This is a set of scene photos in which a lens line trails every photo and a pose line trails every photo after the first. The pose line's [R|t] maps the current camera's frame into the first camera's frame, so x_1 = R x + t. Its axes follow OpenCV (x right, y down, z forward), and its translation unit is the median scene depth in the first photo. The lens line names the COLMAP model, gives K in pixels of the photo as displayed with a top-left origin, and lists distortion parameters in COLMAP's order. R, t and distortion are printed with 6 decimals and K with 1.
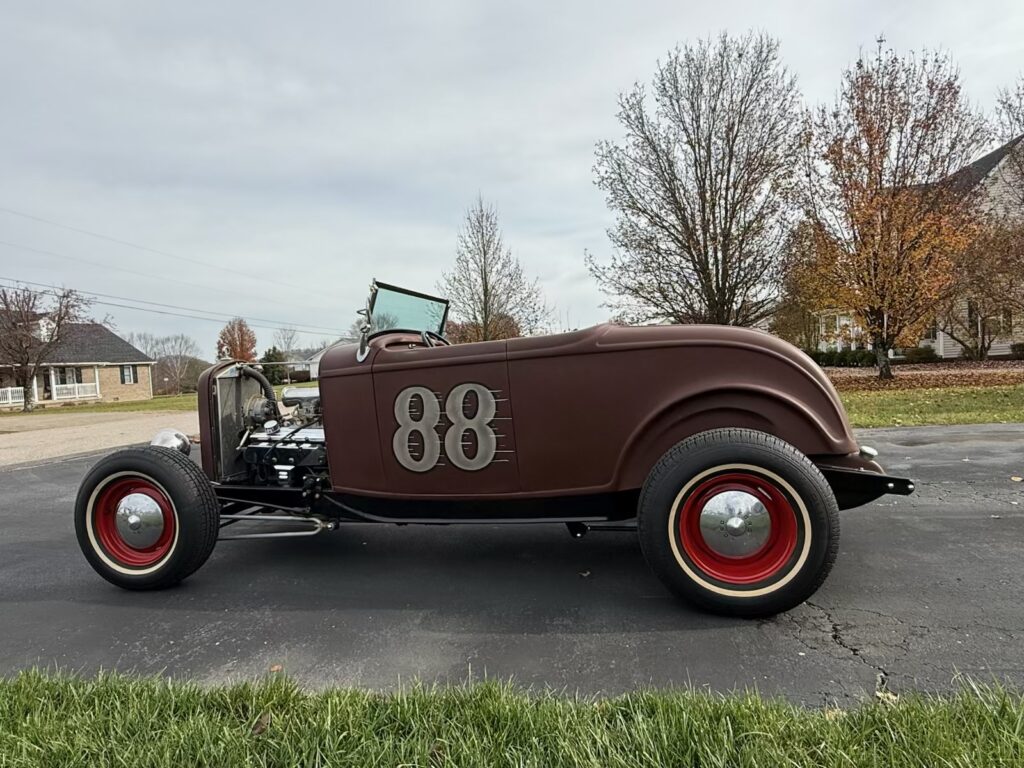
lens RADIAL K [[638.3, 0, 507.9], [0, 638.3, 392.1], [0, 0, 1]] dist [-0.001413, -0.001703]
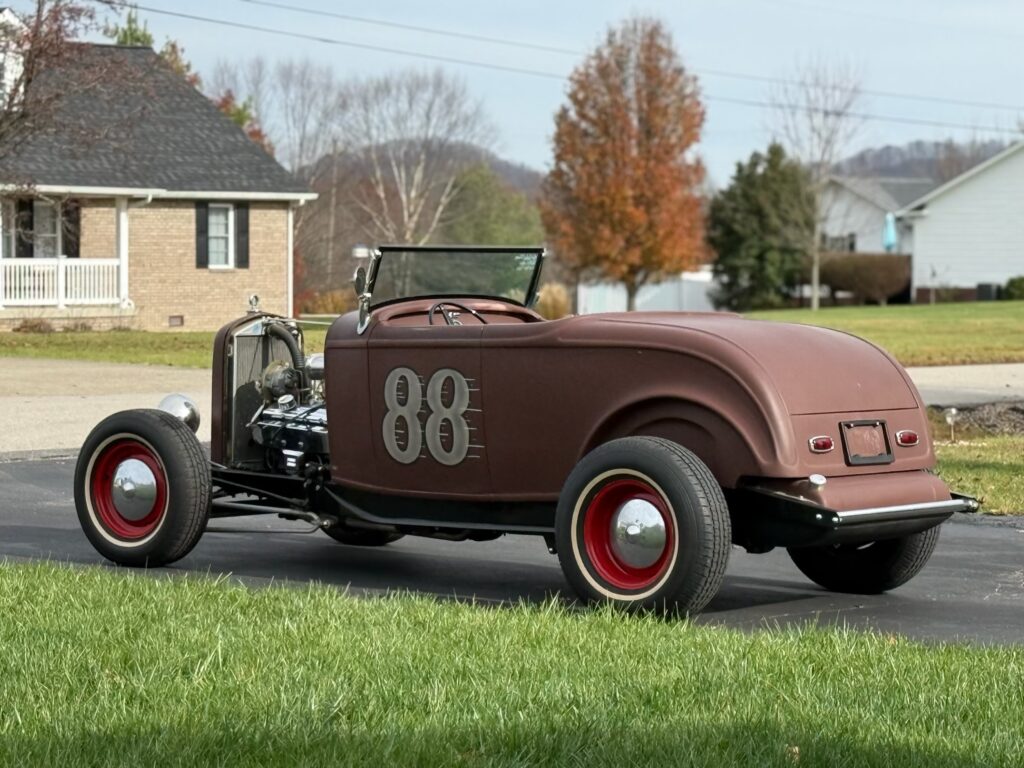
lens RADIAL K [[3102.2, 0, 512.6], [0, 3102.2, 383.4], [0, 0, 1]] dist [0.050427, 0.000000]
pose [[0.898443, 0.084942, -0.430795, 1.596727], [-0.082824, 0.996282, 0.023707, -0.087108], [0.431207, 0.014381, 0.902138, -2.448205]]
